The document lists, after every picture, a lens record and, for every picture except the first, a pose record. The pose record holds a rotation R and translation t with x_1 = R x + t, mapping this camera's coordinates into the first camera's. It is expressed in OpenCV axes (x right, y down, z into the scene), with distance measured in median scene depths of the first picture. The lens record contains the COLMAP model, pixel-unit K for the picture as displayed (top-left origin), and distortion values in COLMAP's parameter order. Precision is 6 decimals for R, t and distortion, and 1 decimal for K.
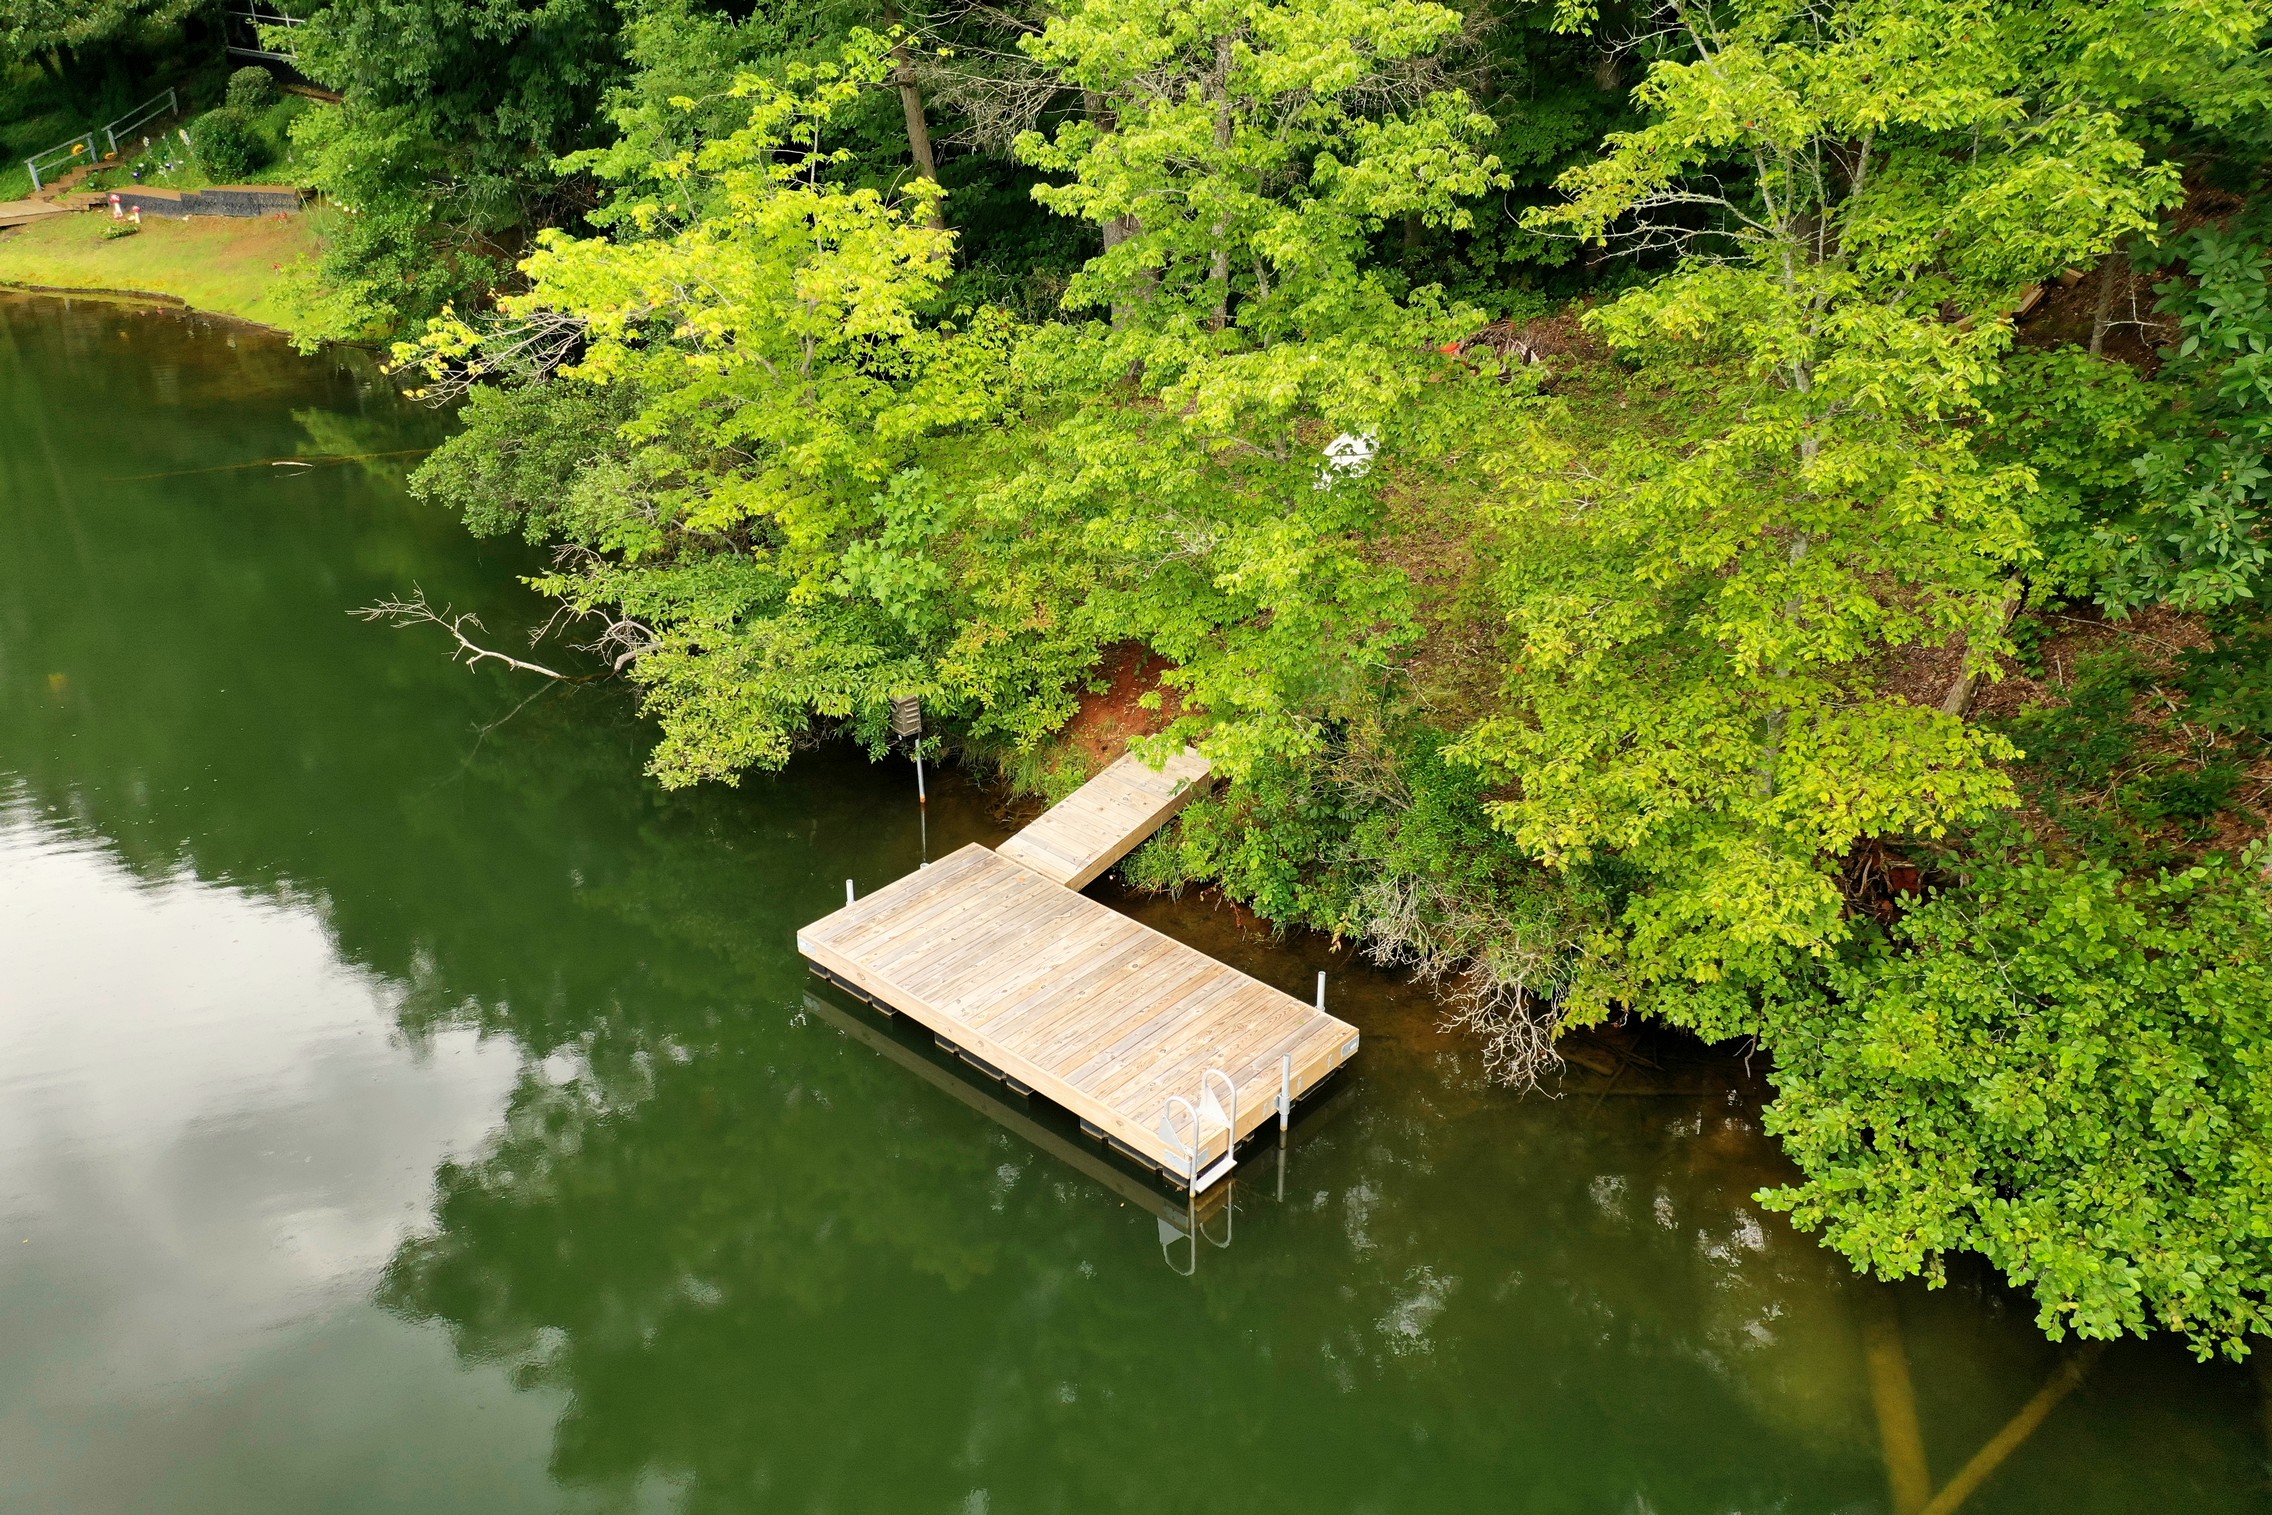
lens RADIAL K [[1793.2, 0, 1130.5], [0, 1793.2, 755.2], [0, 0, 1]] dist [-0.000017, 0.005013]
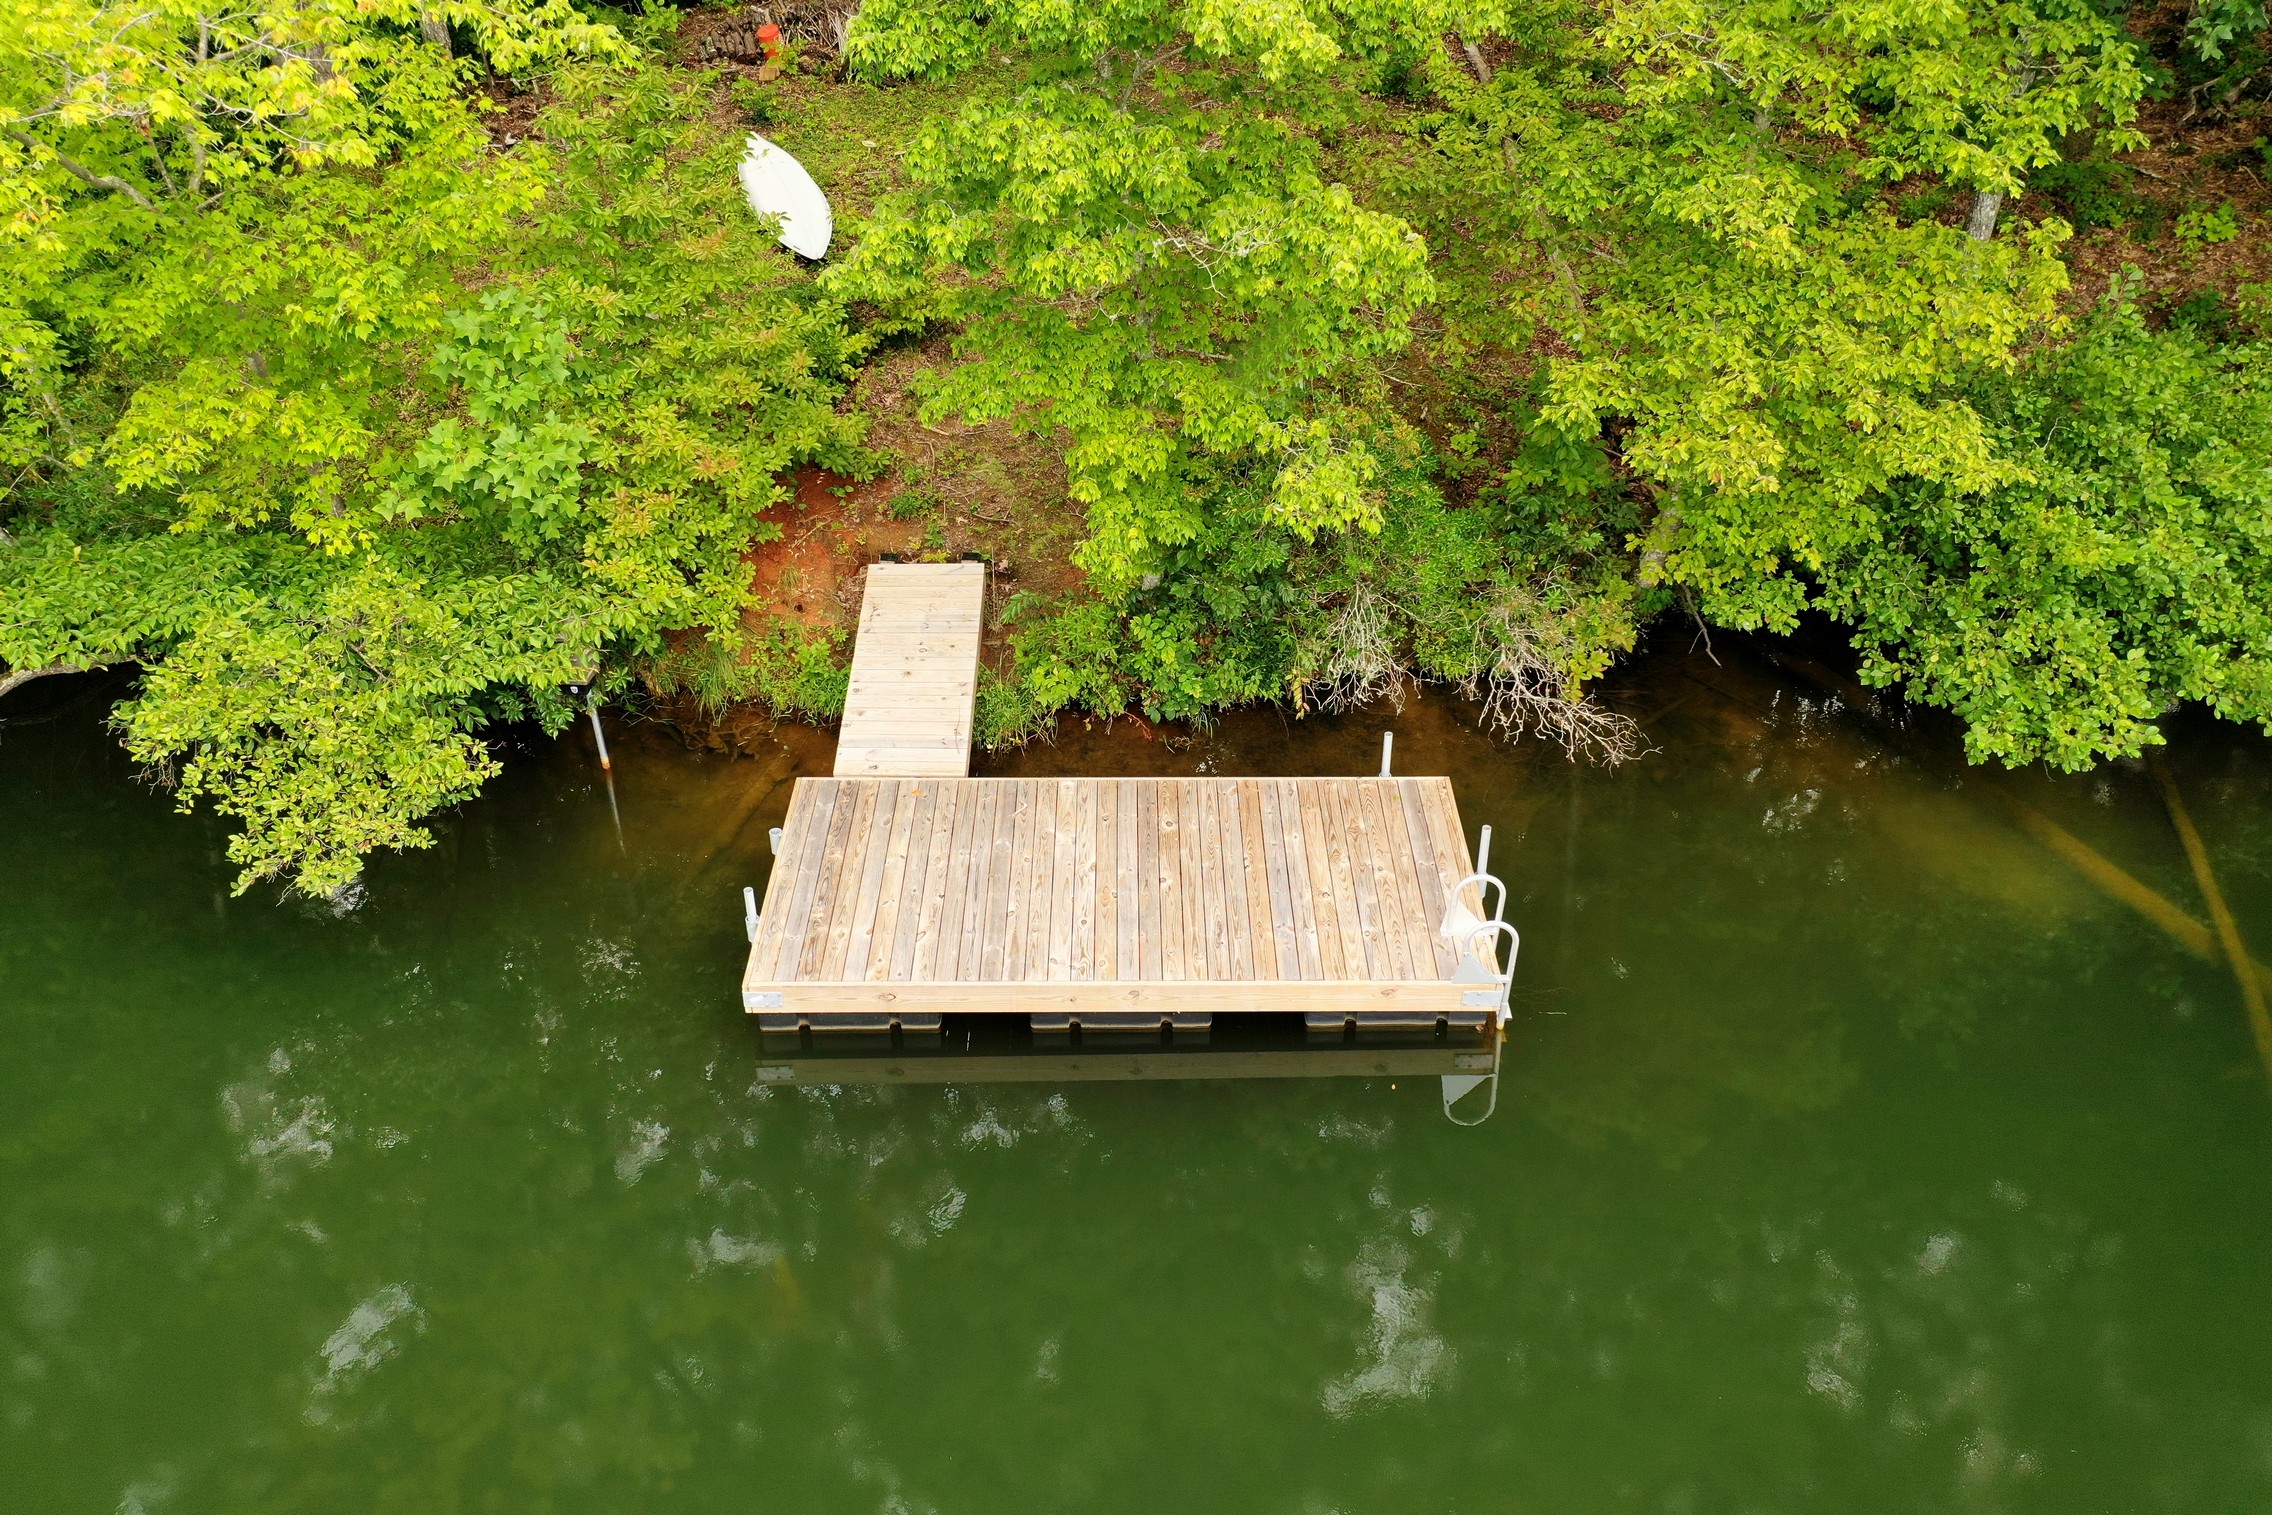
lens RADIAL K [[1793.2, 0, 1130.5], [0, 1793.2, 755.2], [0, 0, 1]] dist [-0.000017, 0.005013]
pose [[0.738247, -0.383716, 0.554755, -0.425270], [0.306714, 0.923451, 0.230574, -0.093256], [-0.600764, -0.000070, 0.799426, 0.384174]]
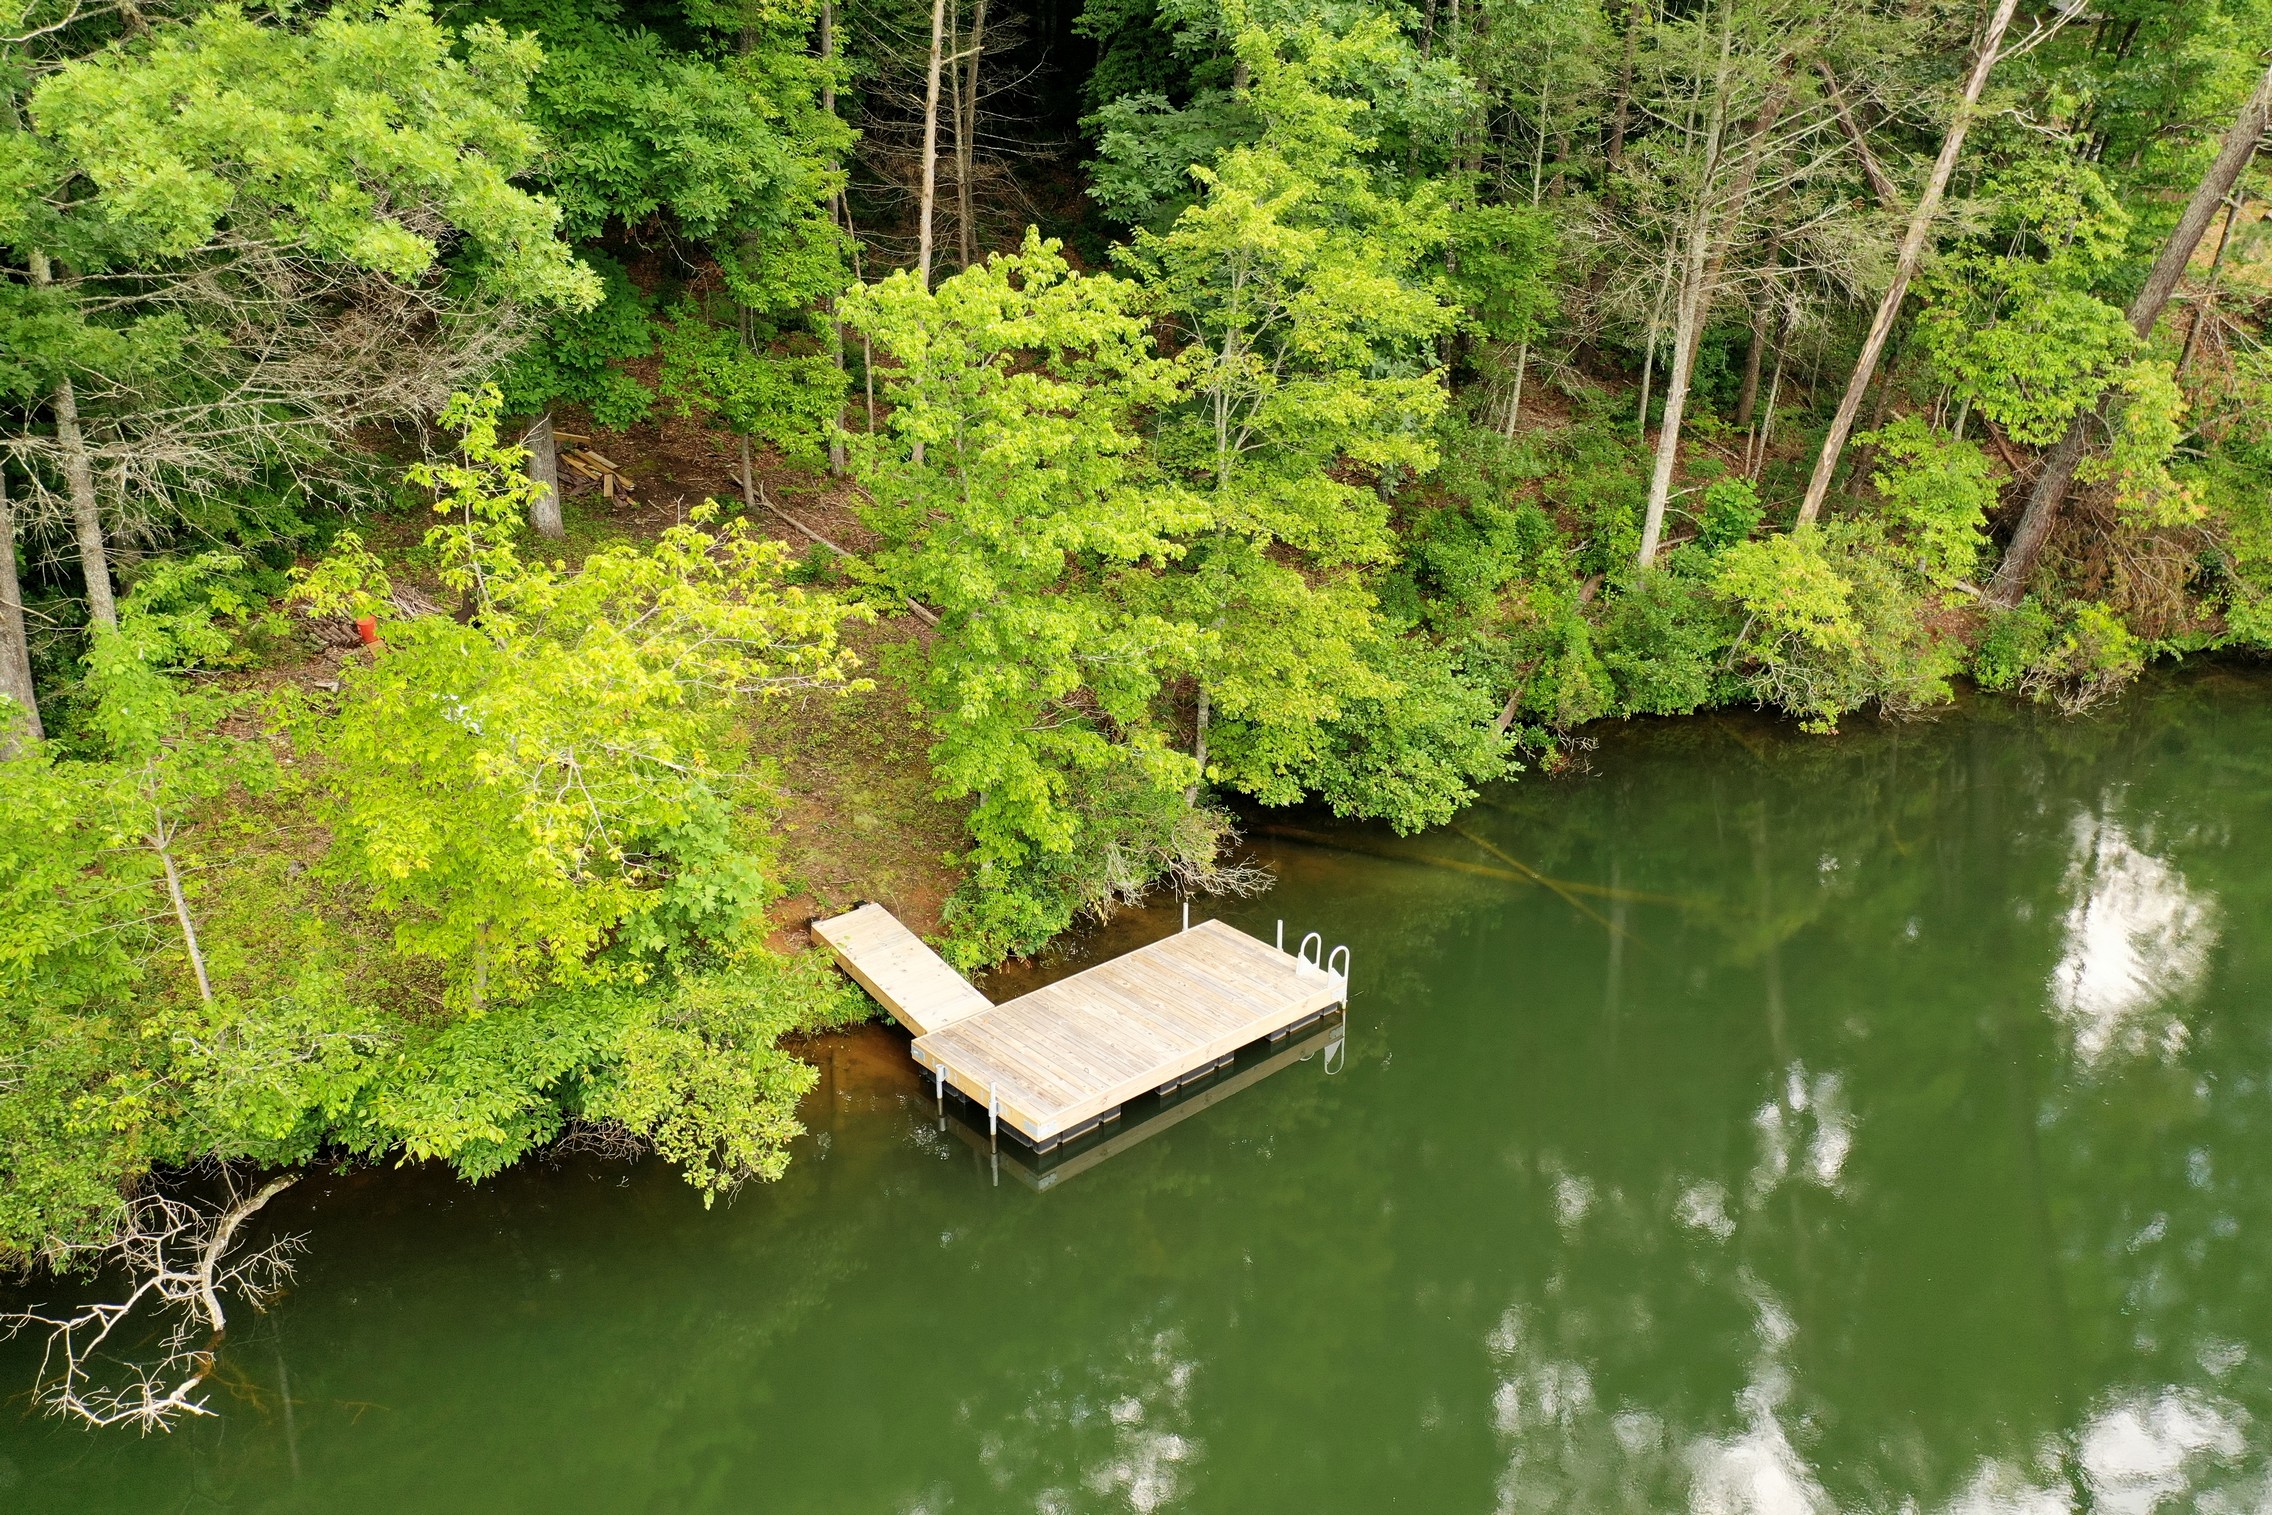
lens RADIAL K [[1793.2, 0, 1130.5], [0, 1793.2, 755.2], [0, 0, 1]] dist [-0.000017, 0.005013]
pose [[0.107872, -0.358808, 0.927157, -1.159019], [0.440182, 0.853441, 0.279066, -0.393068], [-0.891405, 0.378014, 0.250003, 0.594079]]
